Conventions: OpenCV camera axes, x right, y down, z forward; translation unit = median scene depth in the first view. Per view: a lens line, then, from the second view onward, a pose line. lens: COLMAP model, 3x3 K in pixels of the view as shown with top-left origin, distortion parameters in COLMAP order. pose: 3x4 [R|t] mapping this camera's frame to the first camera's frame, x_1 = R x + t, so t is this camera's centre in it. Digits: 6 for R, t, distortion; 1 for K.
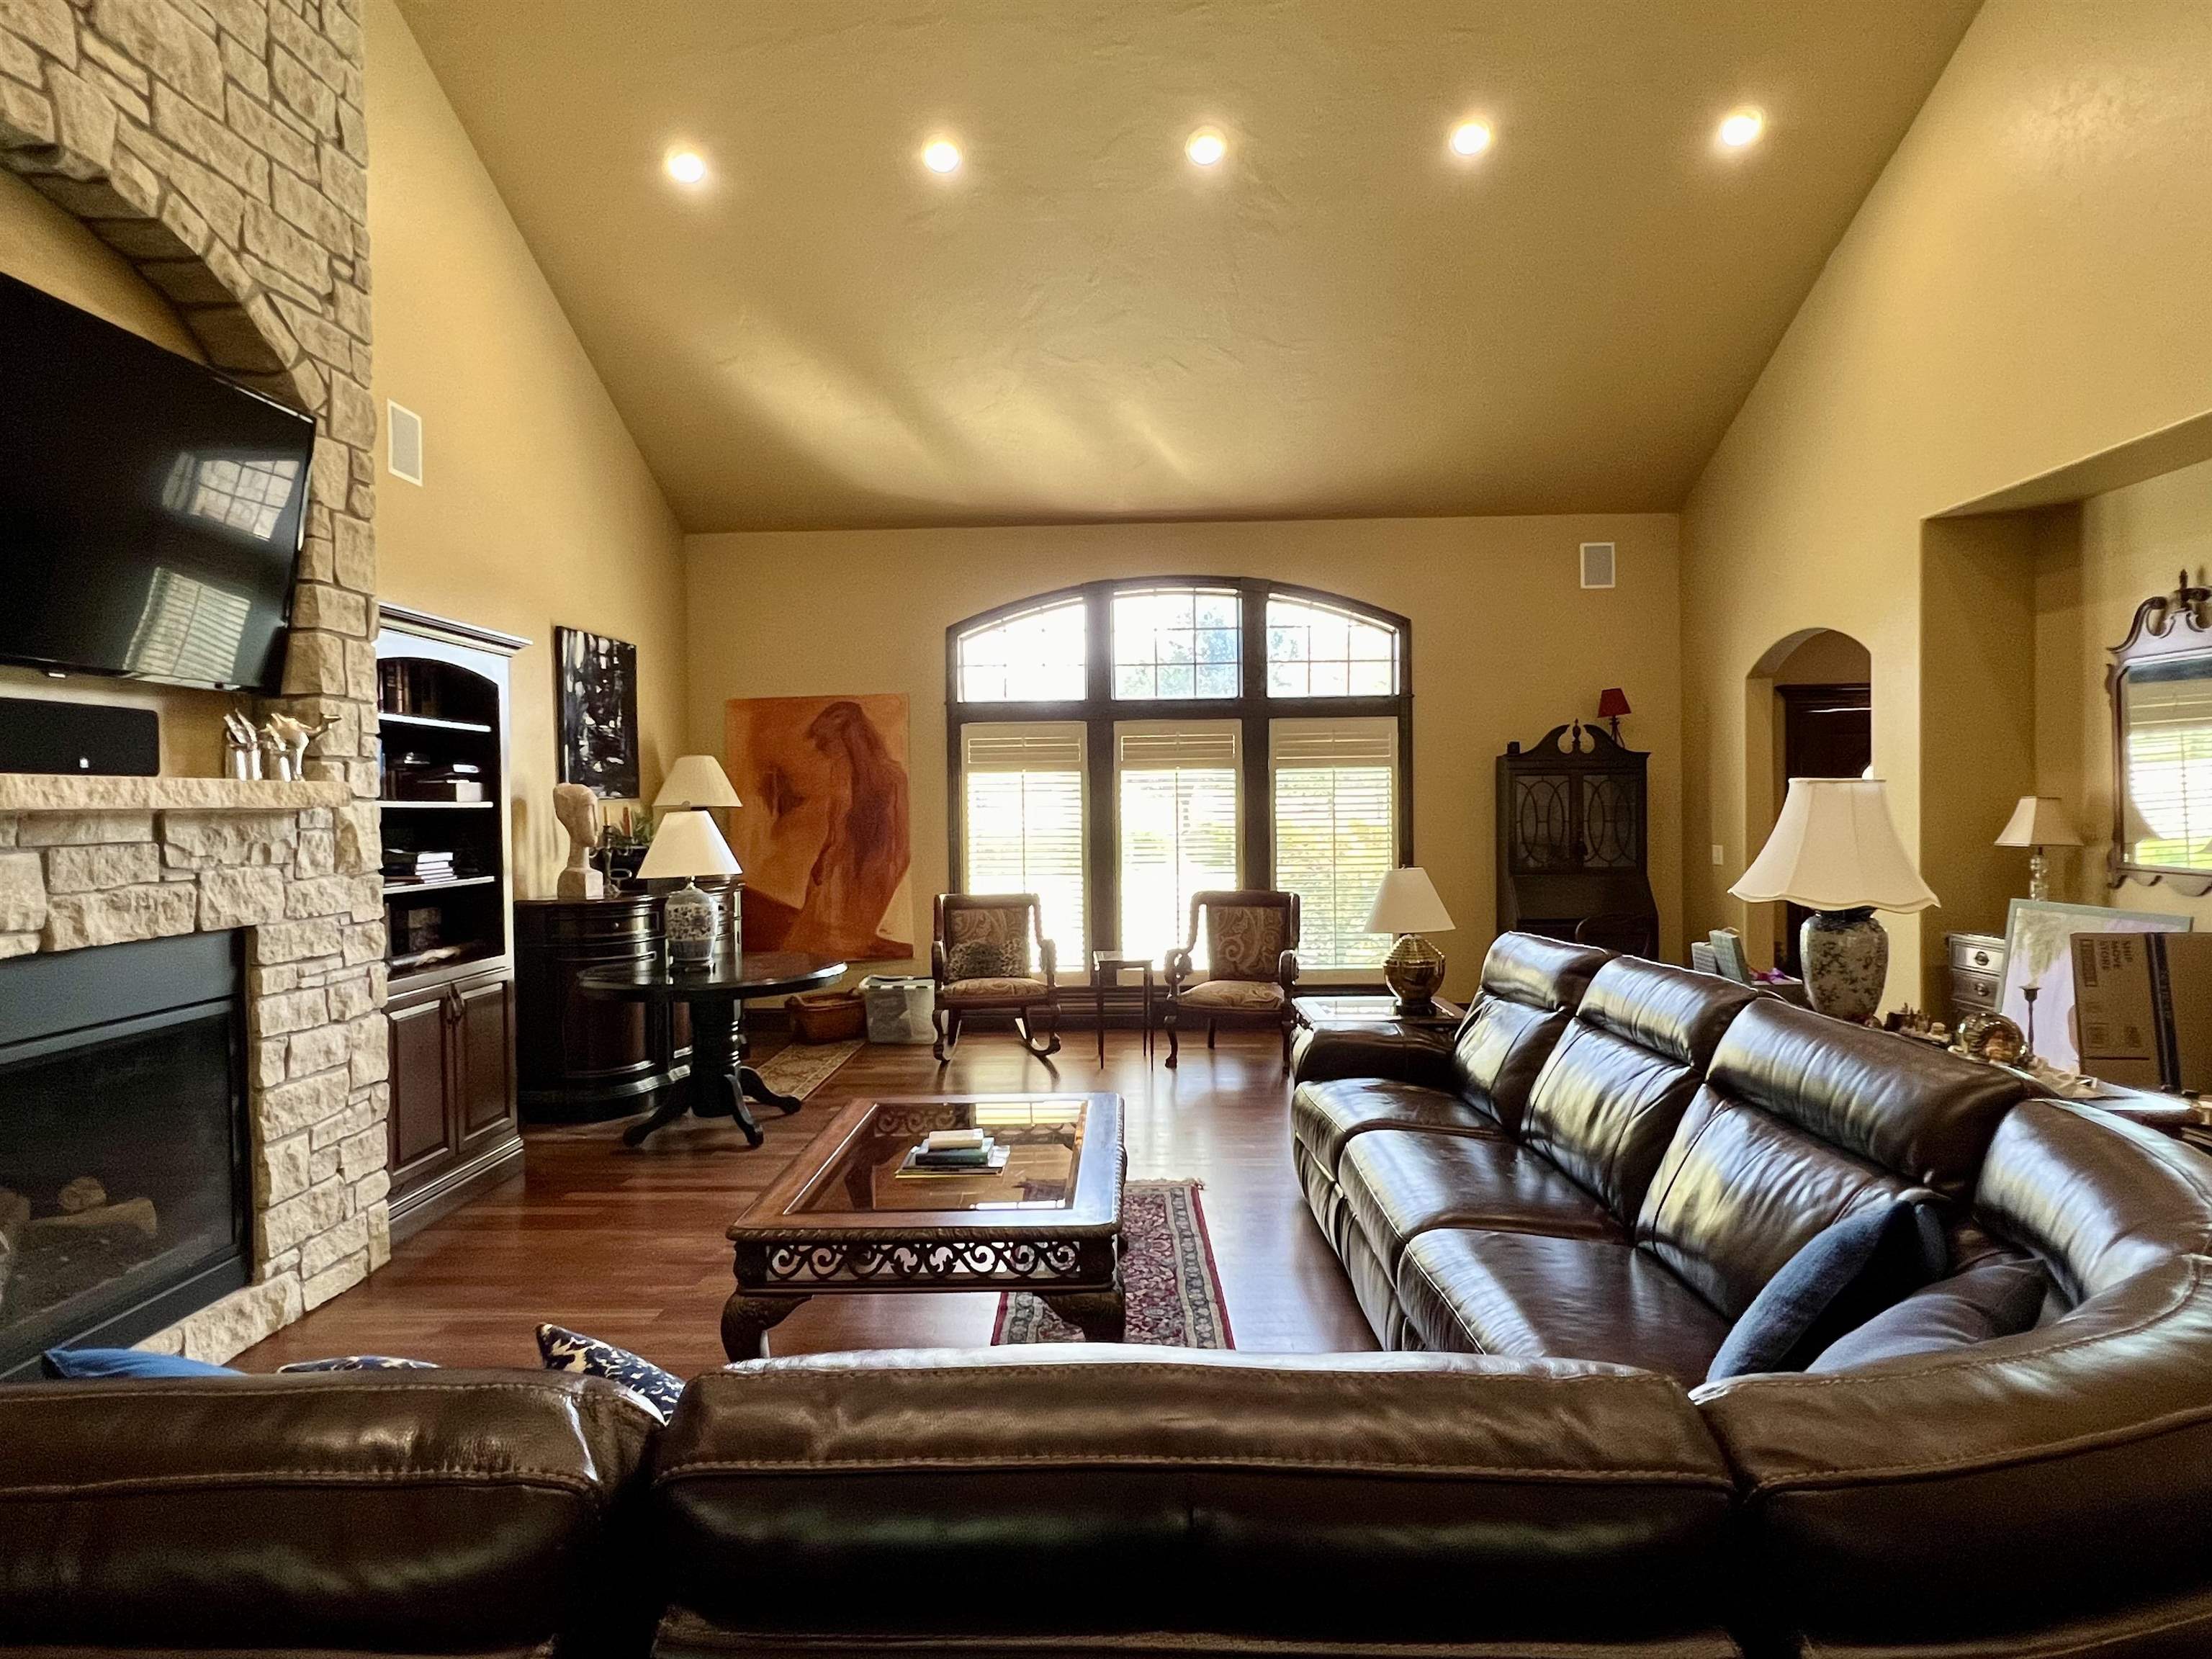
lens RADIAL K [[1168.4, 0, 1106.0], [0, 1168.4, 829.5], [0, 0, 1]] dist [-0.004605, 0.001104]
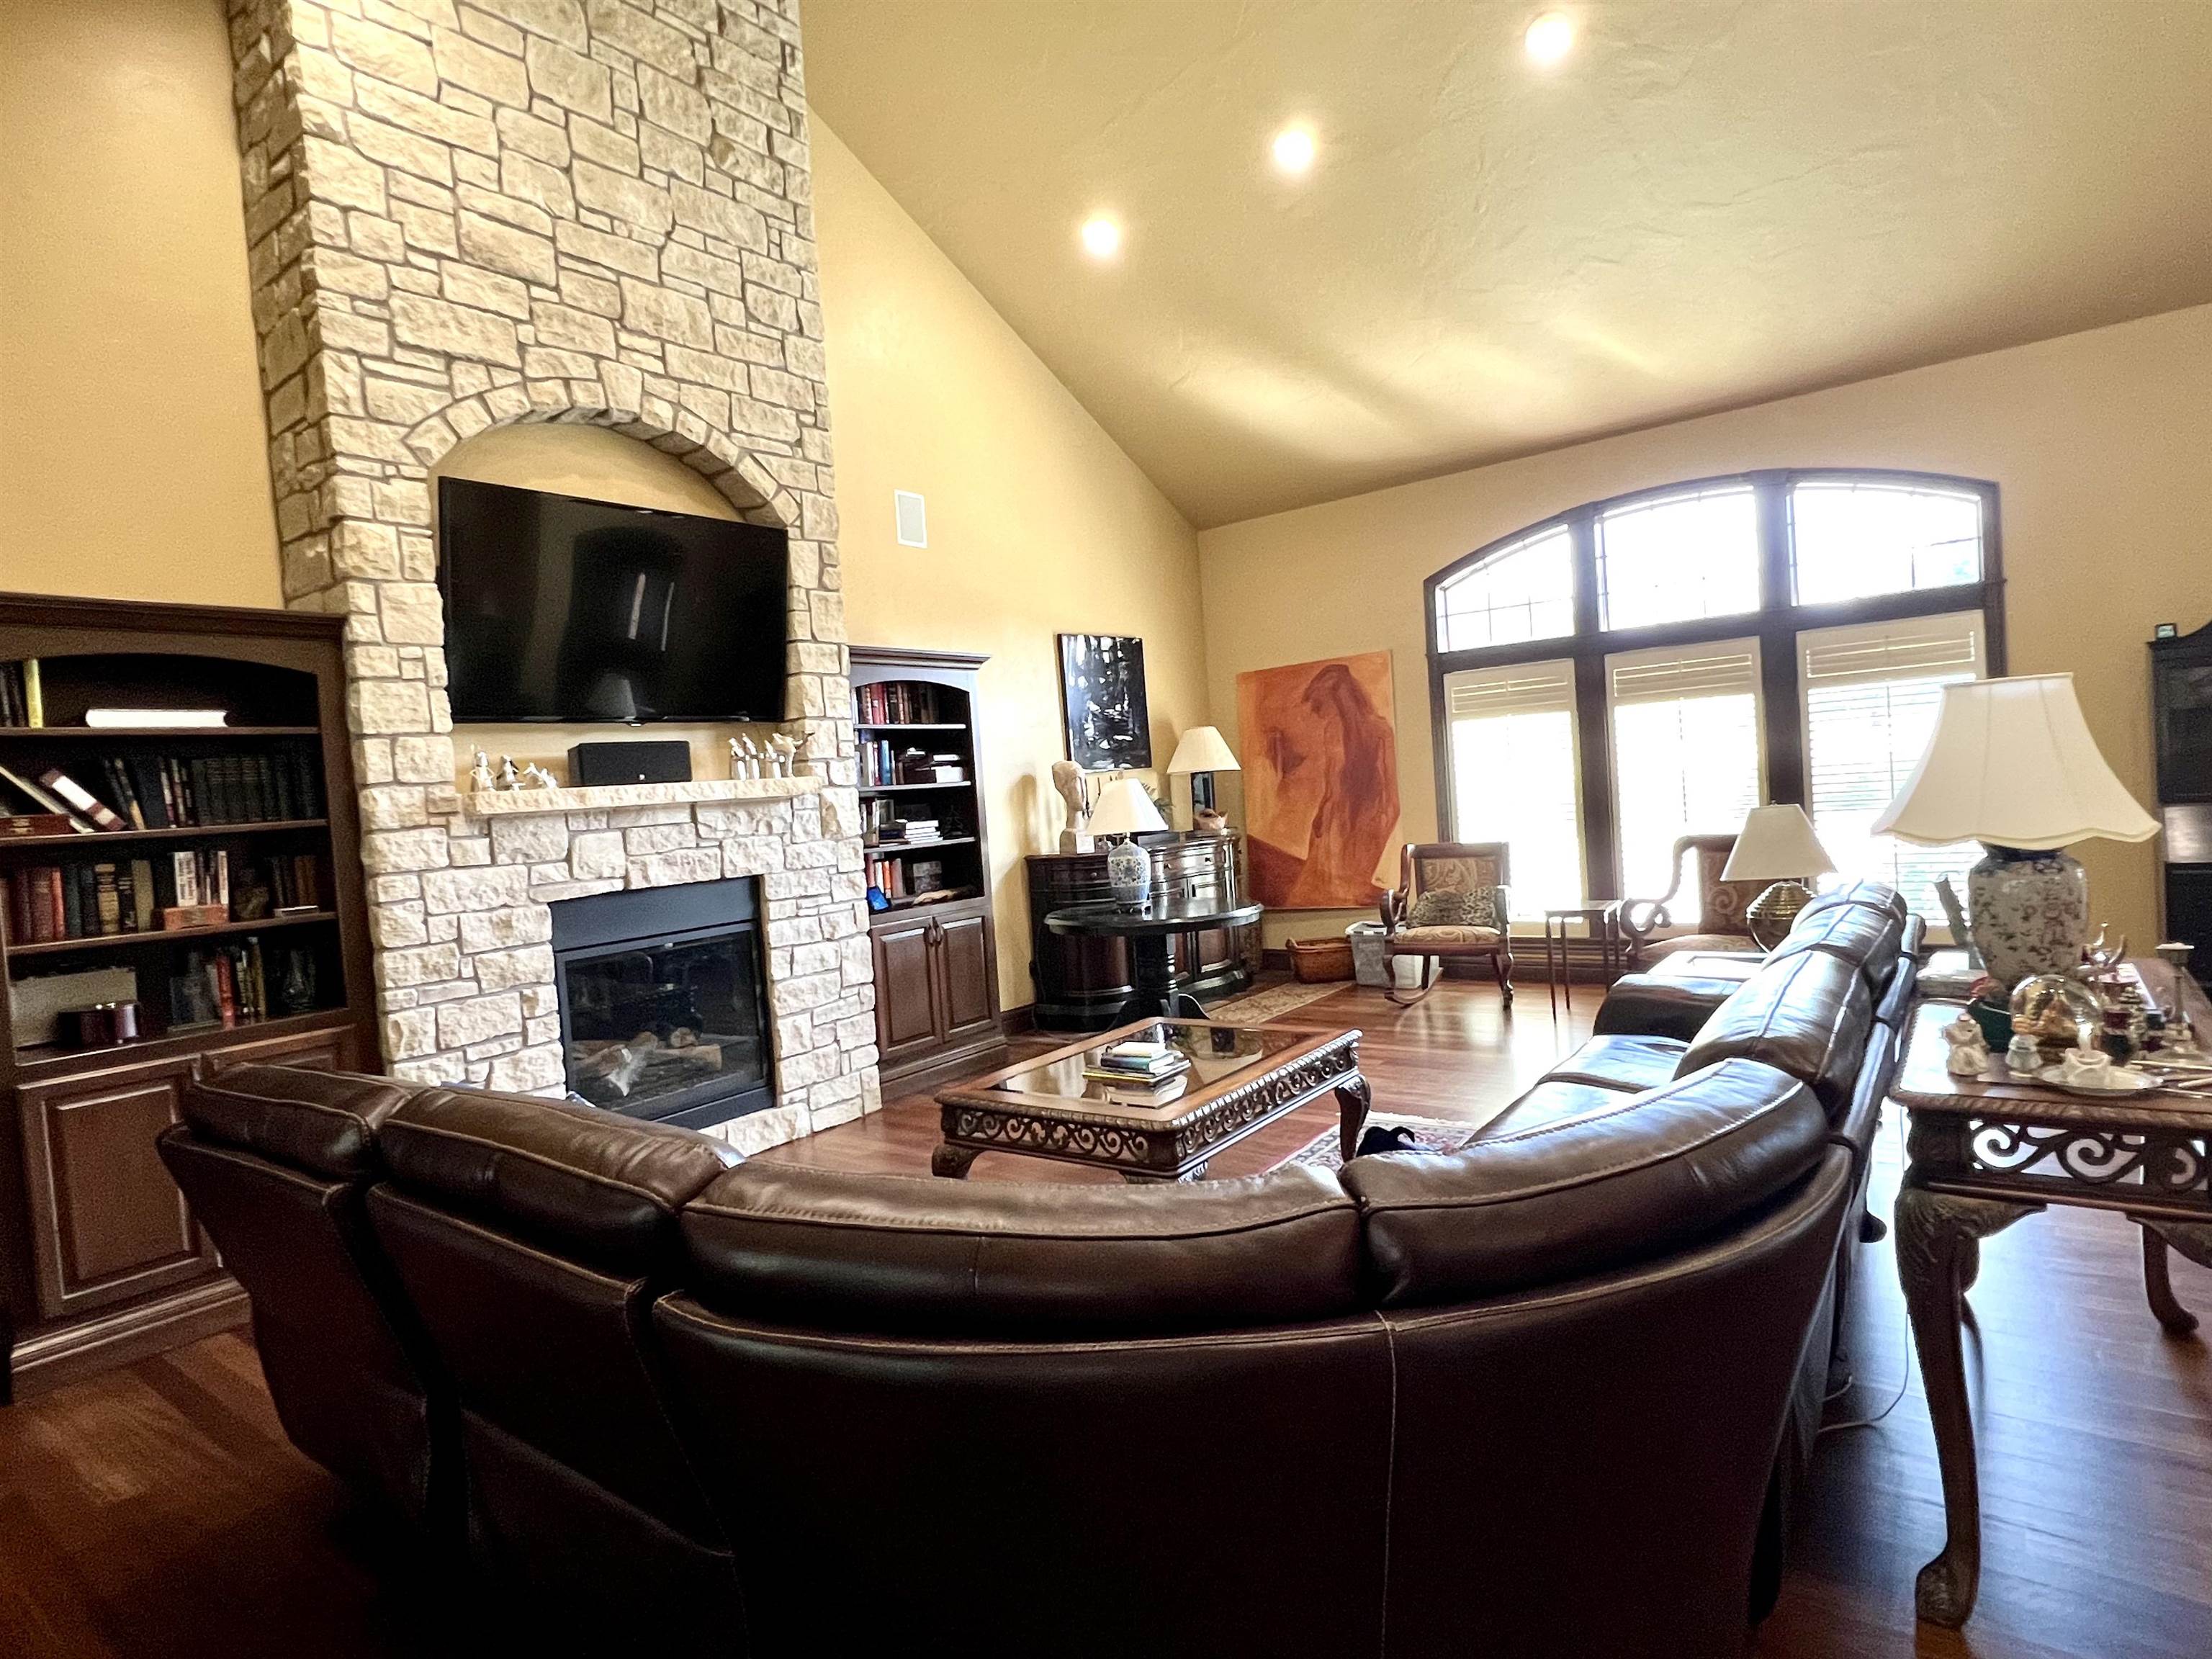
lens RADIAL K [[1168.4, 0, 1106.0], [0, 1168.4, 829.5], [0, 0, 1]] dist [-0.004605, 0.001104]
pose [[0.815603, -0.025870, -0.578033, 0.472449], [0.049740, 0.998437, 0.025498, 0.006398], [0.576470, -0.049548, 0.815615, 0.011850]]
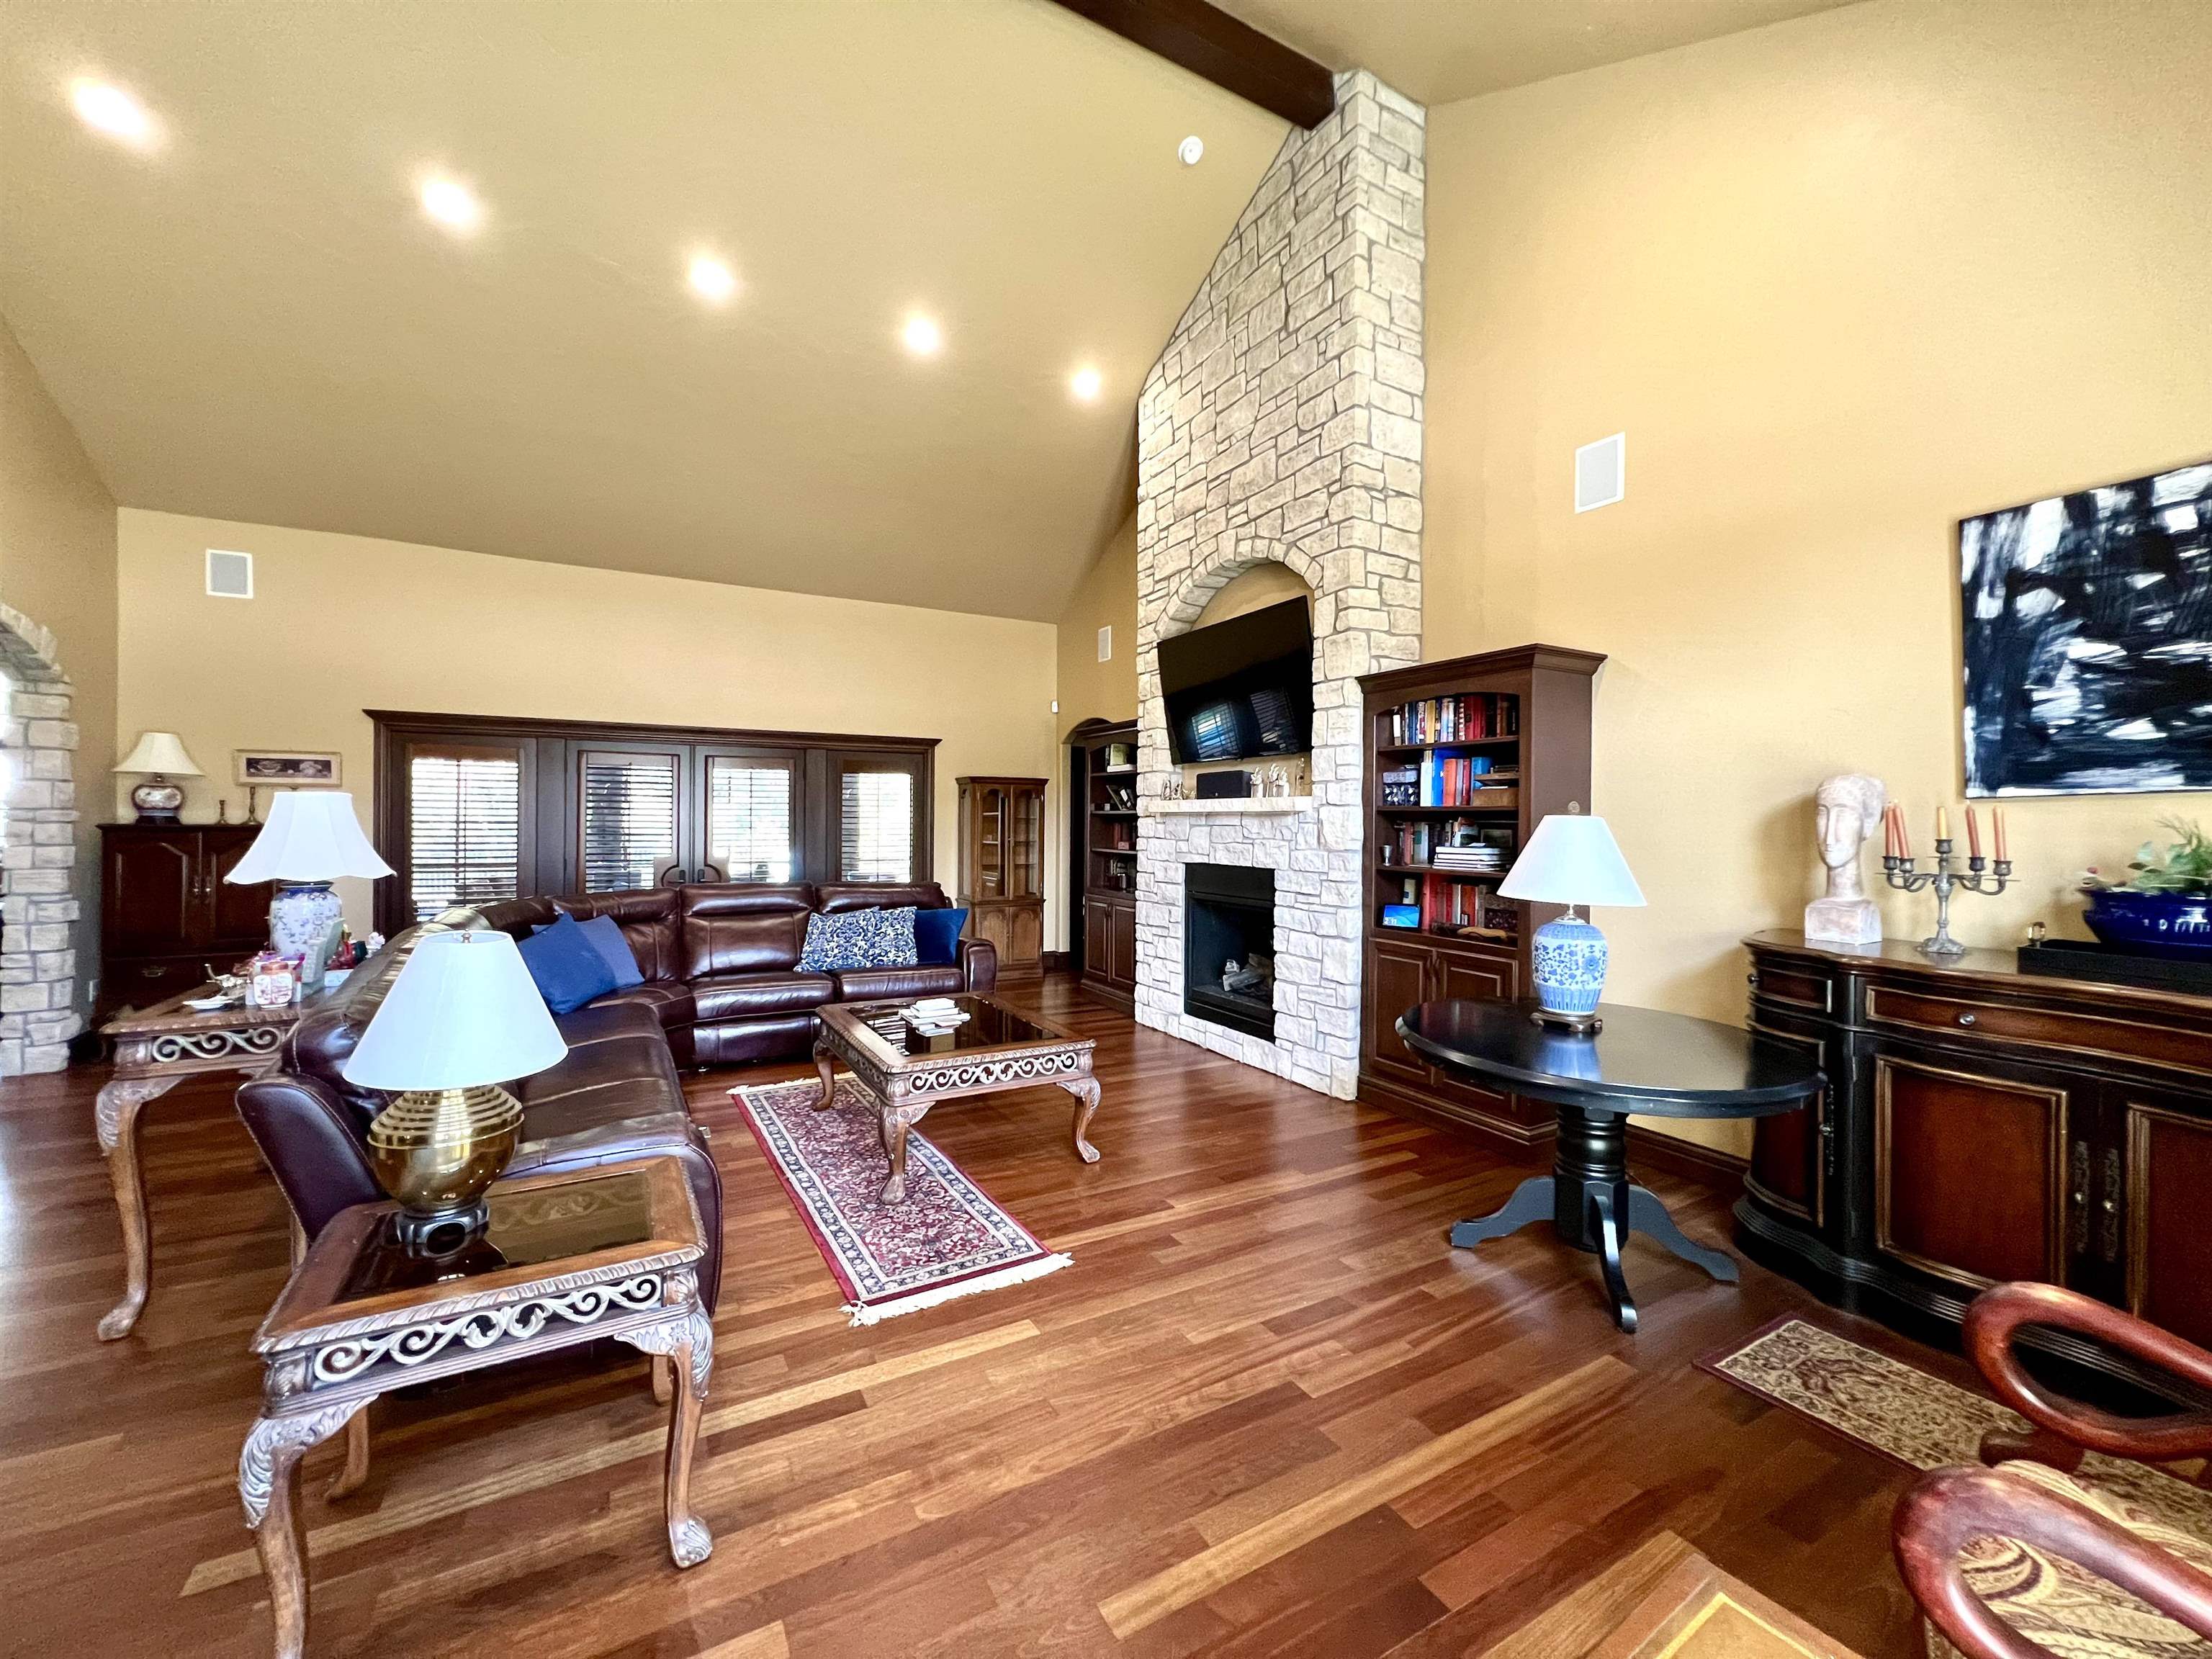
lens RADIAL K [[893.7, 0, 1111.1], [0, 893.7, 818.0], [0, 0, 1]] dist [-0.000785, -0.000087]
pose [[-0.852716, 0.005941, -0.522341, 0.292139], [-0.007373, 0.999699, 0.023406, -0.037024], [0.522323, 0.023810, -0.852415, 1.960635]]
